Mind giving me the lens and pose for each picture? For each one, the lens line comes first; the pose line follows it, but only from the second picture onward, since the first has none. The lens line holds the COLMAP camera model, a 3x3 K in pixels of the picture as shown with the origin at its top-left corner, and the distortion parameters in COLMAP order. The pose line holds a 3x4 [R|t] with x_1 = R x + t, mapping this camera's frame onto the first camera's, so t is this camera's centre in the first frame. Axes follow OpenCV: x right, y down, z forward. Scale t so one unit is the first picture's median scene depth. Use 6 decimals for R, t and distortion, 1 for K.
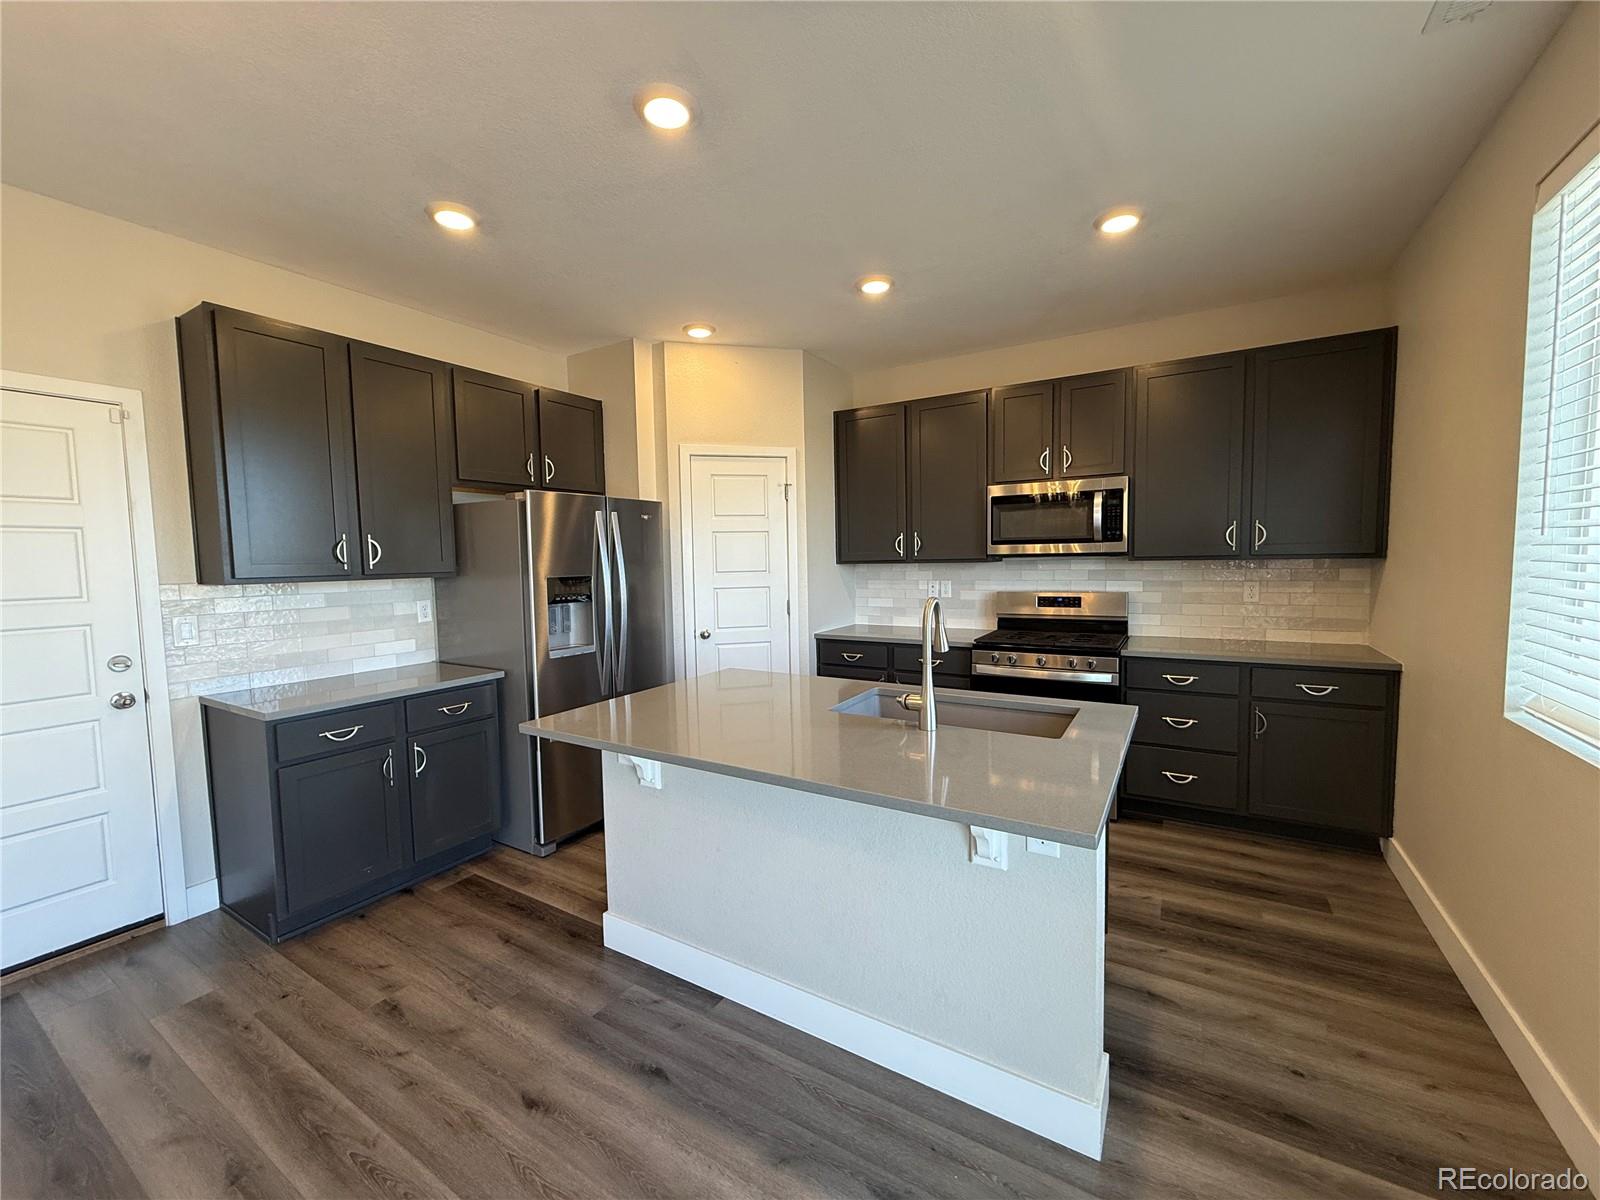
lens RADIAL K [[646.2, 0, 802.9], [0, 646.2, 597.8], [0, 0, 1]] dist [-0.009862, 0.002214]
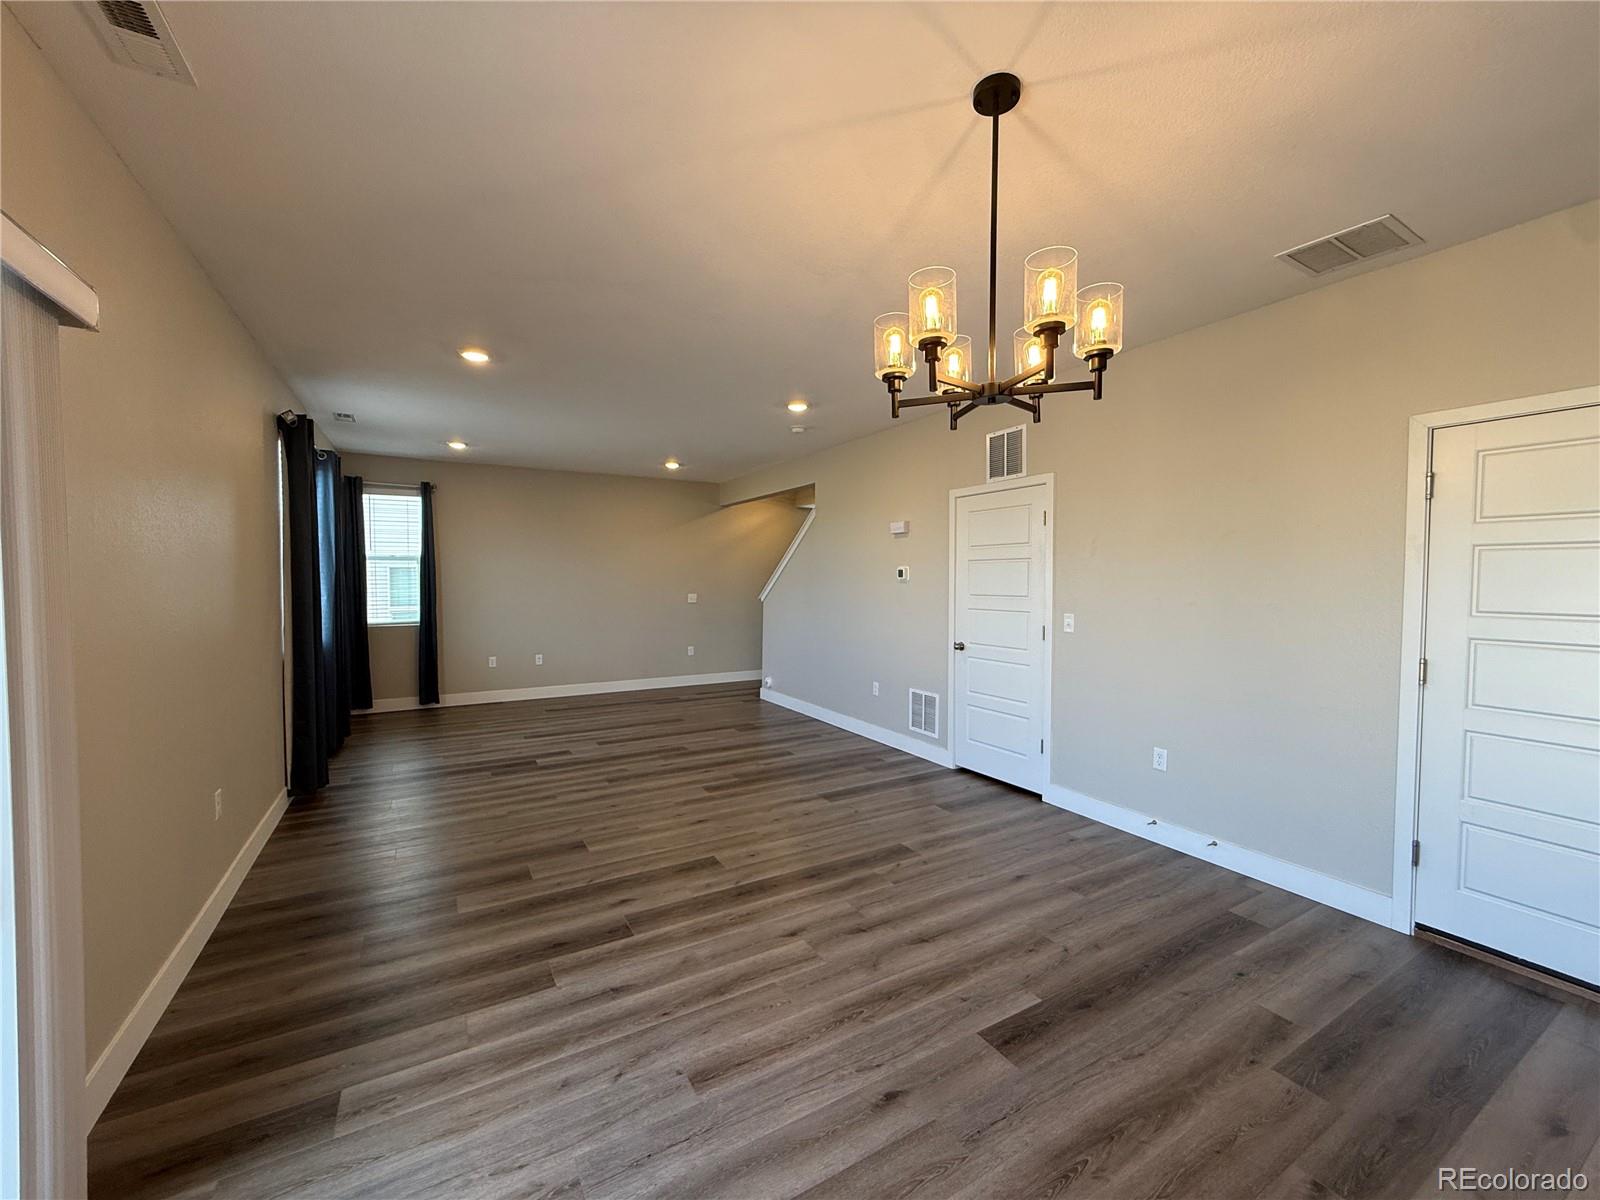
lens RADIAL K [[646.2, 0, 809.3], [0, 646.2, 599.2], [0, 0, 1]] dist [-0.009862, 0.002214]
pose [[-0.470659, 0.035614, -0.881596, 0.095216], [-0.063527, 0.995224, 0.074120, -0.007616], [0.880025, 0.090891, -0.466149, 0.178929]]
